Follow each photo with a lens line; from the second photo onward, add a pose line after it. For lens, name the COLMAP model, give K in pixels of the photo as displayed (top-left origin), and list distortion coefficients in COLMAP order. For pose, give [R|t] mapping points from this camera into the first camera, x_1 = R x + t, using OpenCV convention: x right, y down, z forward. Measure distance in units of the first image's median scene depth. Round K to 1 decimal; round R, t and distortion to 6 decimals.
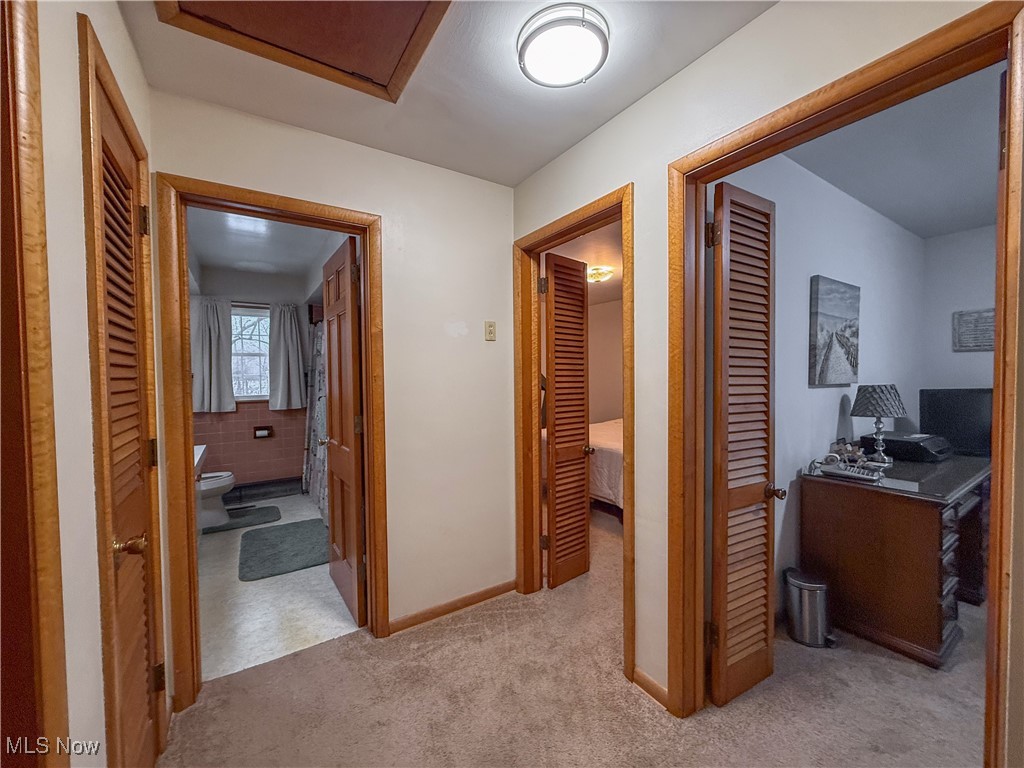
lens RADIAL K [[407.3, 0, 512.3], [0, 407.3, 383.7], [0, 0, 1]] dist [-0.001471, 0.000423]
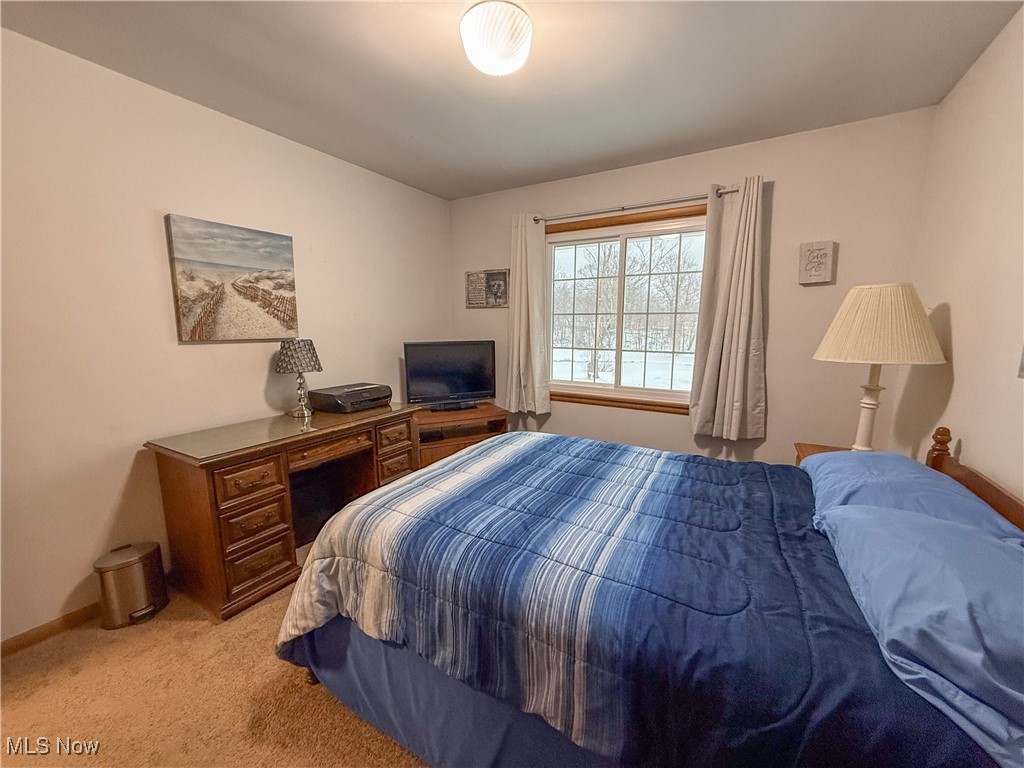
lens RADIAL K [[407.3, 0, 511.3], [0, 407.3, 387.4], [0, 0, 1]] dist [-0.001471, 0.000423]
pose [[0.904469, -0.060912, 0.422168, 0.690789], [0.008232, 0.992059, 0.125503, -0.001360], [-0.426460, -0.110038, 0.897788, -0.093073]]
